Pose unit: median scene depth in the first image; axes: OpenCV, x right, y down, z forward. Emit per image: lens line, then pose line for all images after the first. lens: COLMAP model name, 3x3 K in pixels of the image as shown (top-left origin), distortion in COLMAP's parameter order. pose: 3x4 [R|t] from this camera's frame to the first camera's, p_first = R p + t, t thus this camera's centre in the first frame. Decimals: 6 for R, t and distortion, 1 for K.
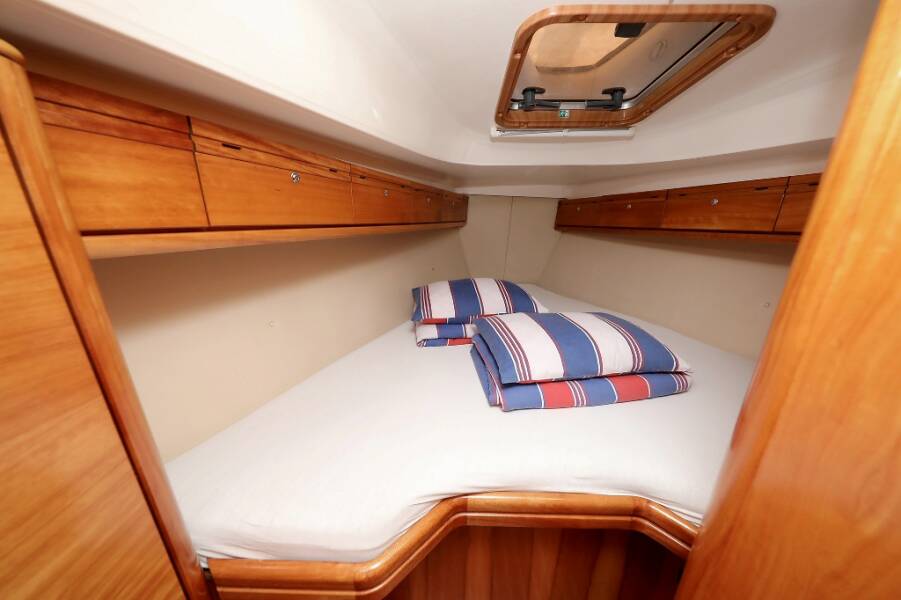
lens RADIAL K [[283.9, 0, 452.8], [0, 283.9, 299.6], [0, 0, 1]] dist [-0.004519, 0.000011]
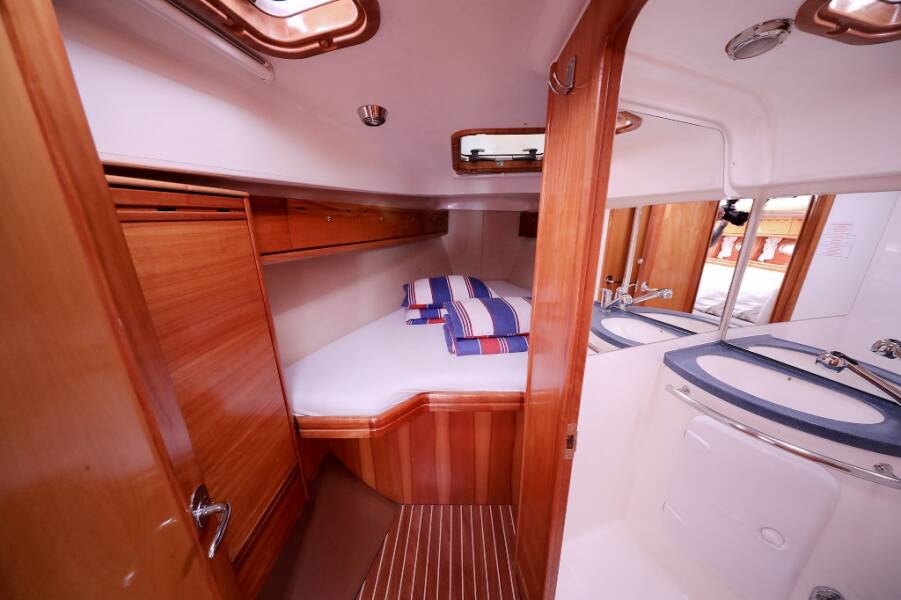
lens RADIAL K [[283.9, 0, 445.2], [0, 283.9, 300.5], [0, 0, 1]] dist [-0.004519, 0.000011]
pose [[0.999665, -0.016505, -0.019922, 0.134088], [0.016391, 0.999848, -0.005893, 0.077021], [0.020016, 0.005564, 0.999784, -0.545384]]
